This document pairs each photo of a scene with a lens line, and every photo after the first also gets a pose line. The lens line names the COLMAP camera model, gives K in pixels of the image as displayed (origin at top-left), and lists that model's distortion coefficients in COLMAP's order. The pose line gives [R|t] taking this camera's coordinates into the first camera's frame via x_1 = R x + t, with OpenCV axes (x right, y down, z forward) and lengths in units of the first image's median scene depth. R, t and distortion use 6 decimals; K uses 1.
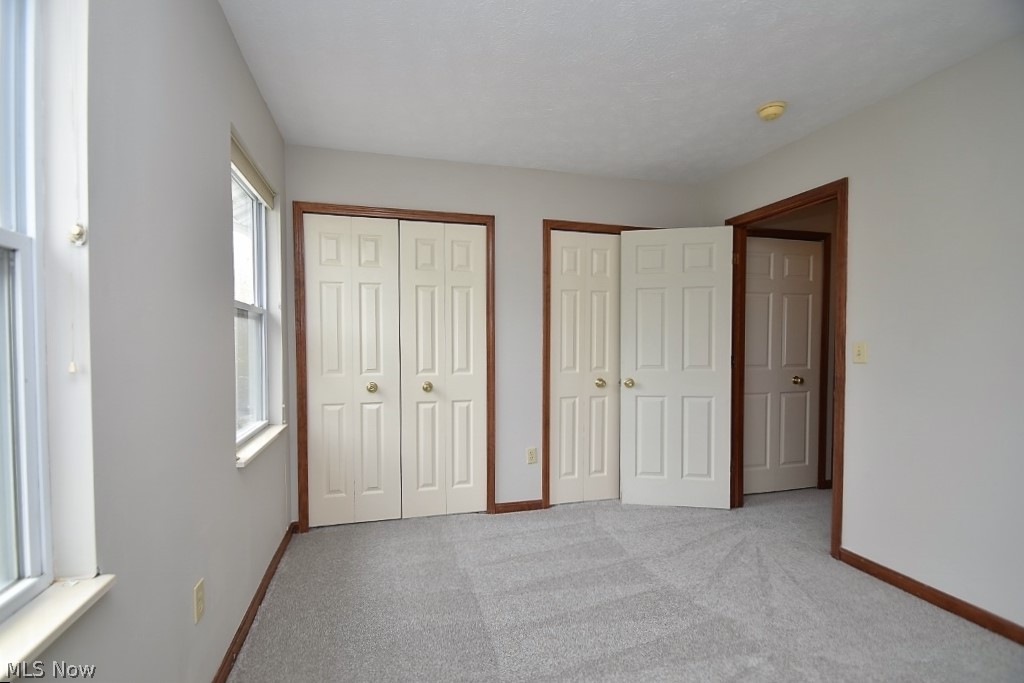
lens RADIAL K [[451.6, 0, 500.1], [0, 451.6, 344.8], [0, 0, 1]] dist [0.000404, -0.005621]
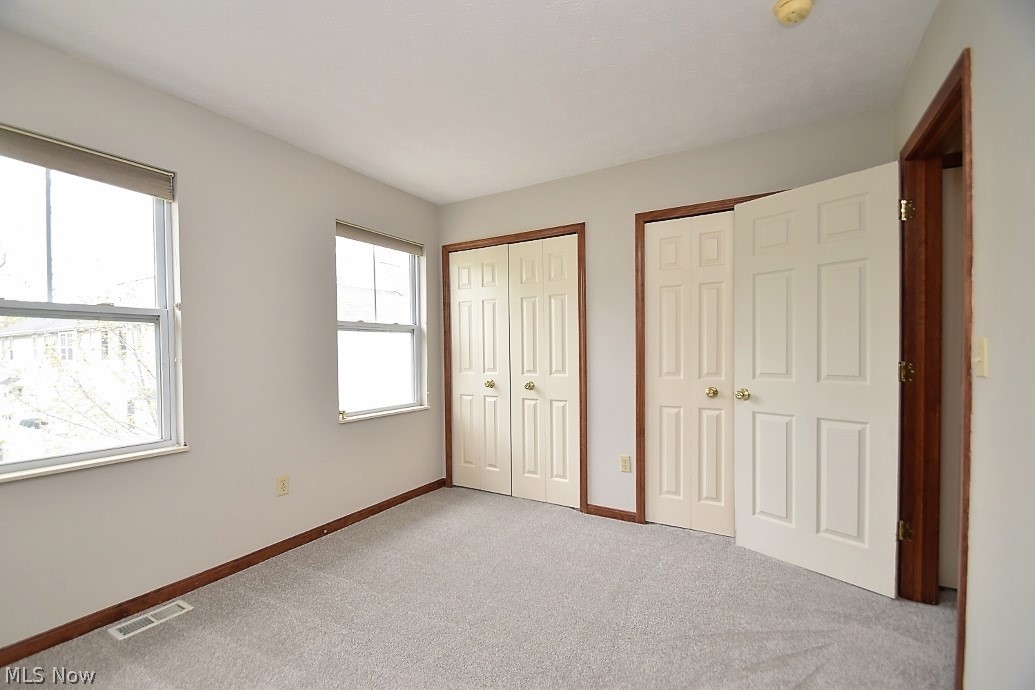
lens RADIAL K [[456.4, 0, 511.7], [0, 456.4, 348.5], [0, 0, 1]] dist [0.000404, -0.005621]
pose [[0.698824, -0.008343, -0.715245, 0.613407], [0.008624, 0.999958, -0.003238, 0.002244], [0.715241, -0.003906, 0.698867, 0.157767]]
